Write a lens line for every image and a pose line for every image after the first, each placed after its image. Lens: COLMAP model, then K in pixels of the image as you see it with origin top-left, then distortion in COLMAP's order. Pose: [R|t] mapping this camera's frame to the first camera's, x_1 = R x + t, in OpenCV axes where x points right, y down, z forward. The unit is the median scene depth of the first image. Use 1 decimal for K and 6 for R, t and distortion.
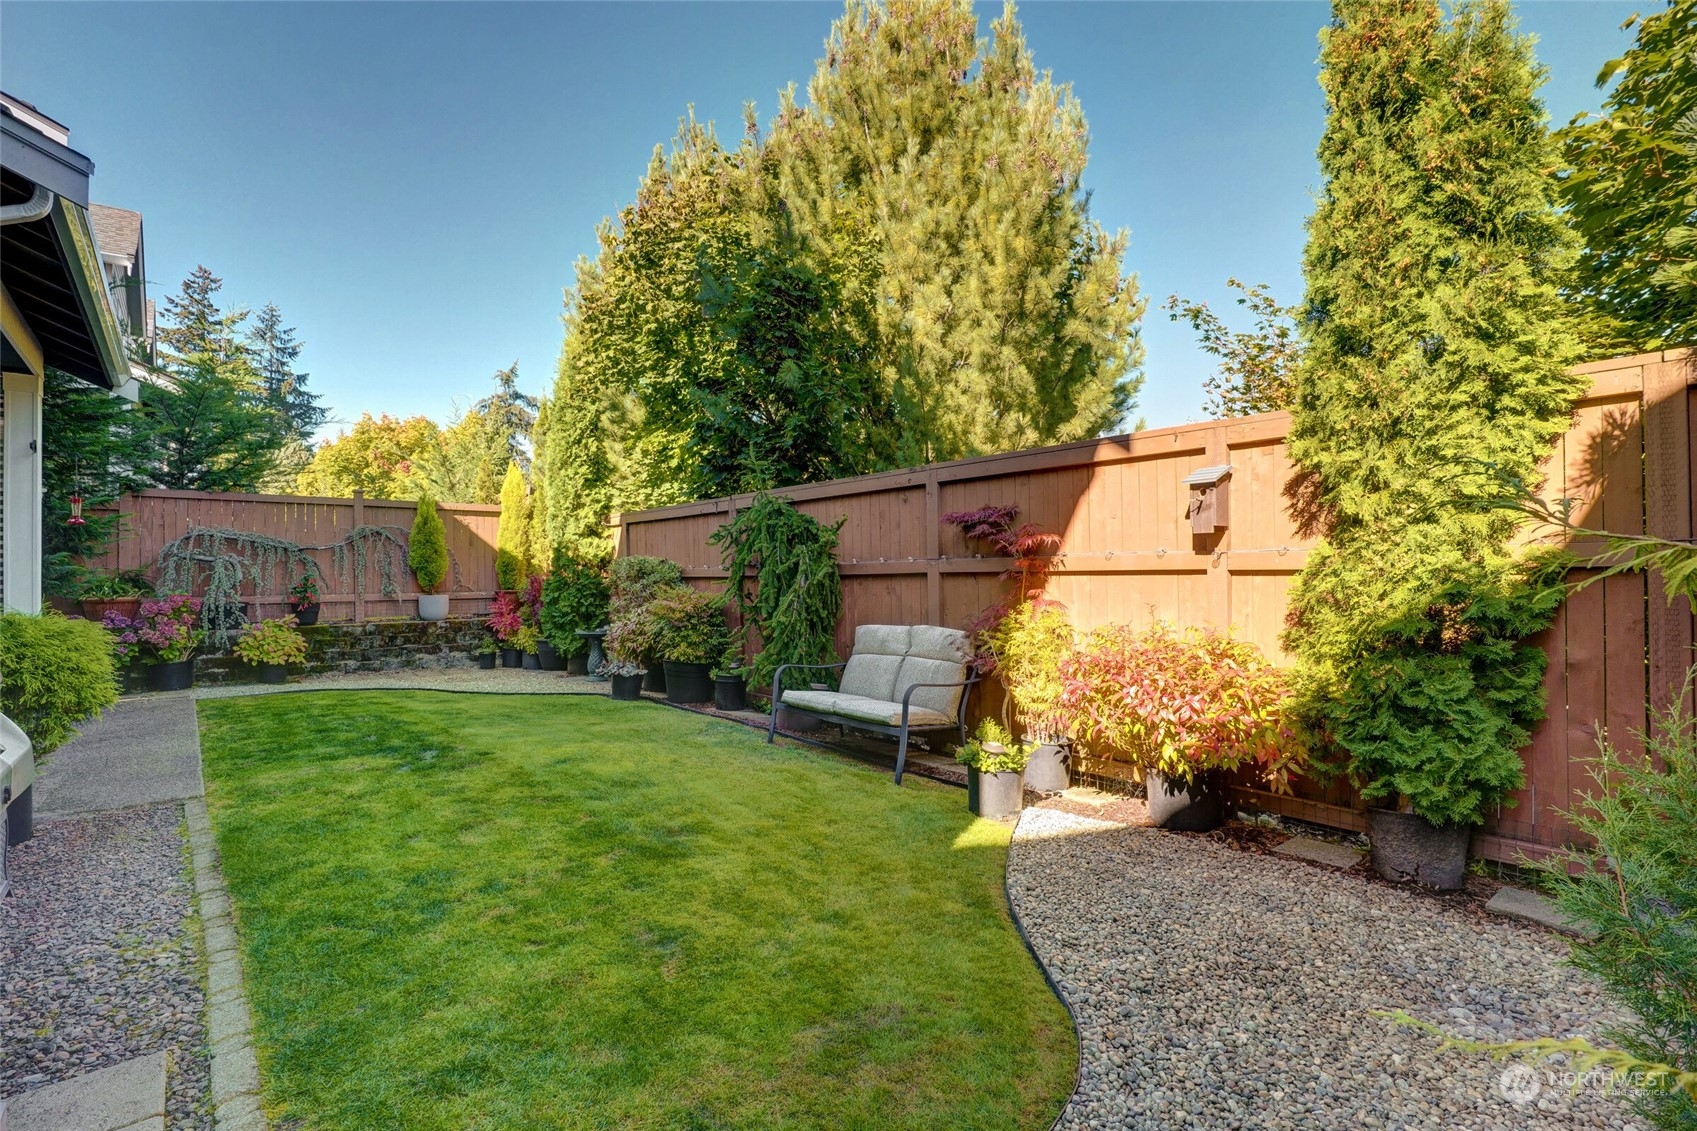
lens RADIAL K [[793.8, 0, 848.5], [0, 793.8, 565.5], [0, 0, 1]] dist [0.000900, 0.000095]
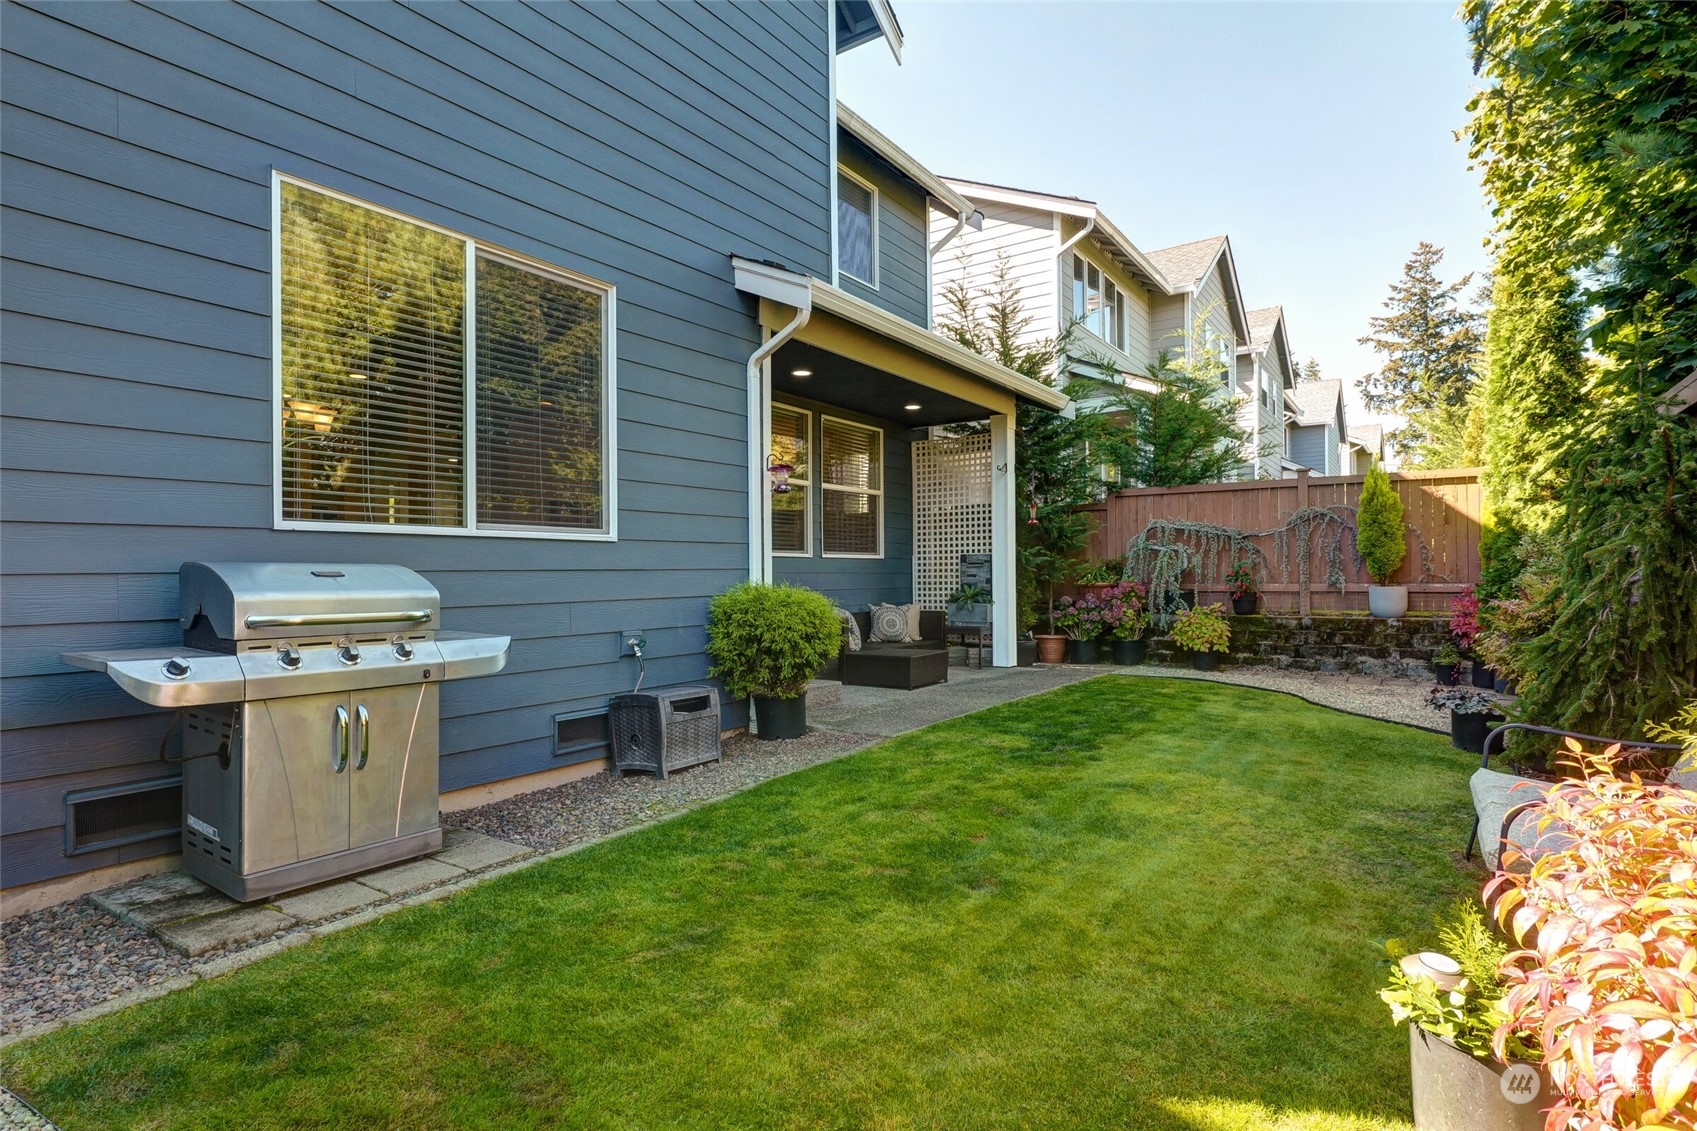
lens RADIAL K [[867.5, 0, 817.0], [0, 867.5, 568.1], [0, 0, 1]] dist [-0.001392, -0.000216]
pose [[0.244174, -0.000905, -0.969731, 0.211185], [0.018272, 0.999826, 0.003667, 0.004582], [0.969559, -0.018615, 0.244148, 0.227345]]
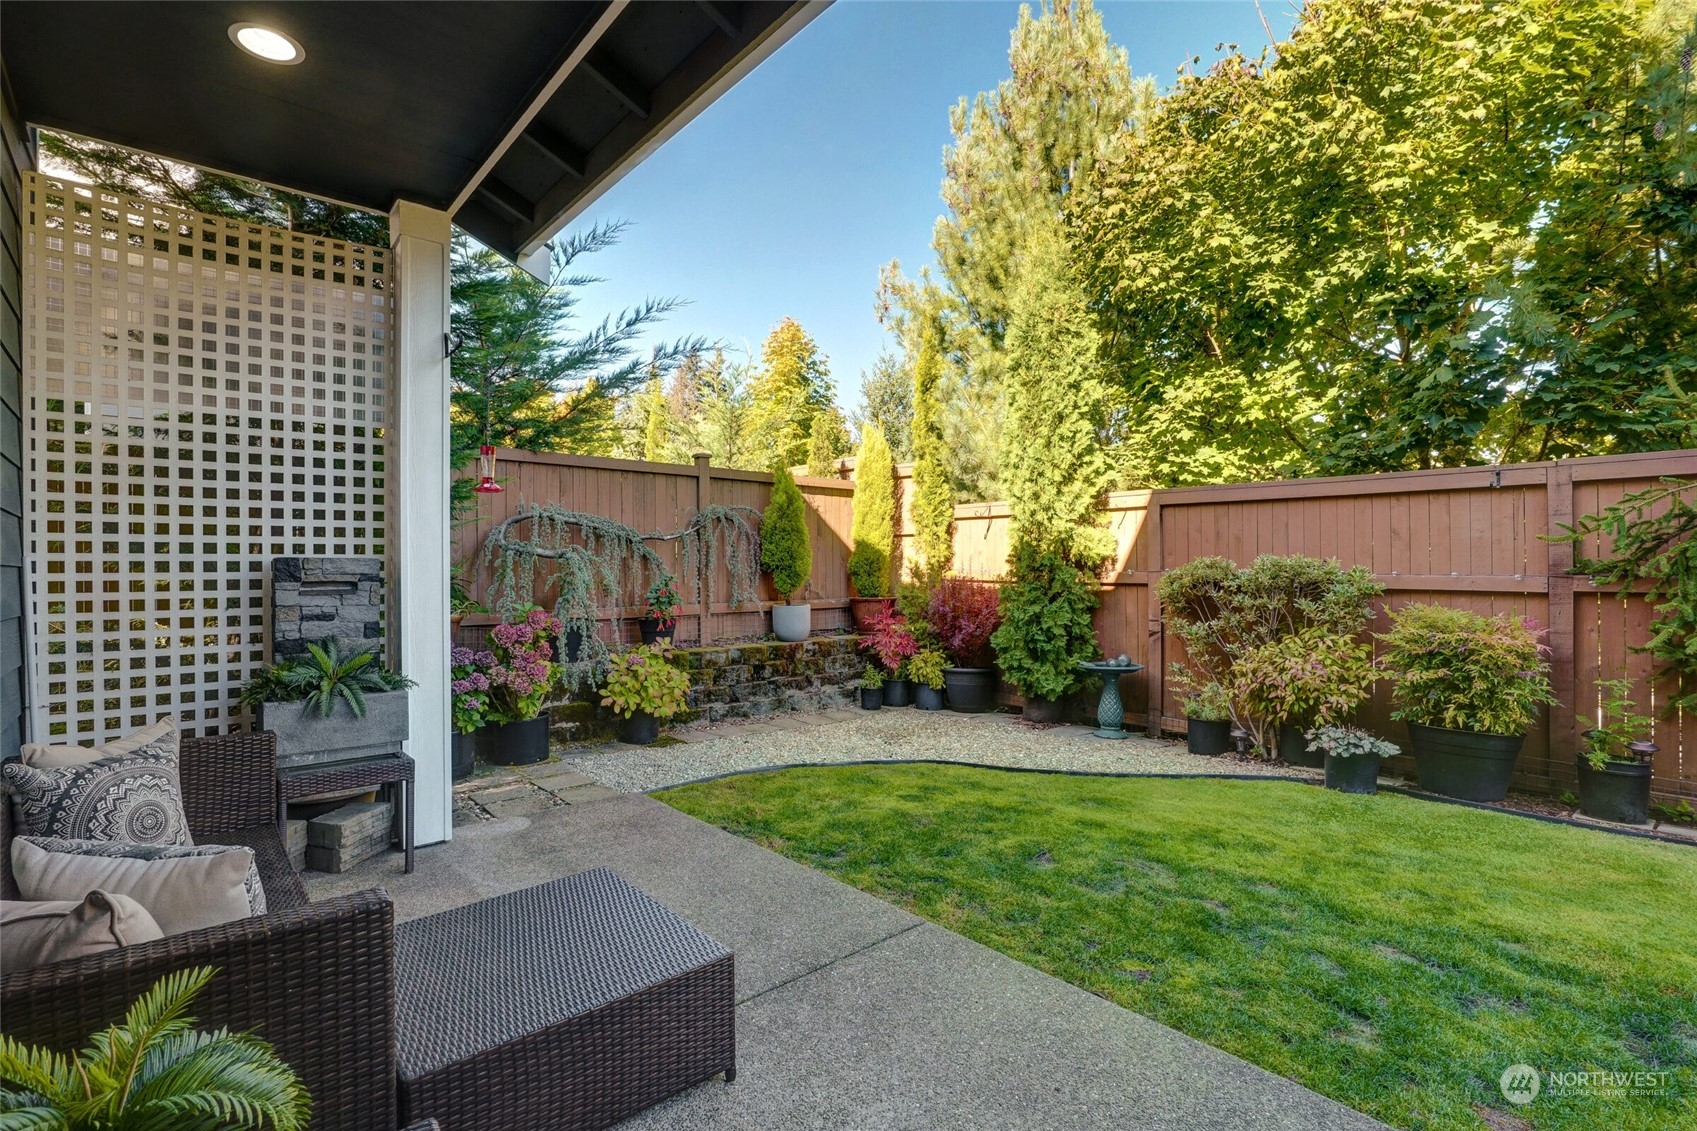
lens RADIAL K [[793.8, 0, 848.5], [0, 793.8, 565.5], [0, 0, 1]] dist [0.000900, 0.000095]
pose [[0.999222, 0.005985, 0.038971, -0.529486], [-0.006422, 0.999918, 0.011085, -0.006773], [-0.038902, -0.011327, 0.999179, 0.305946]]
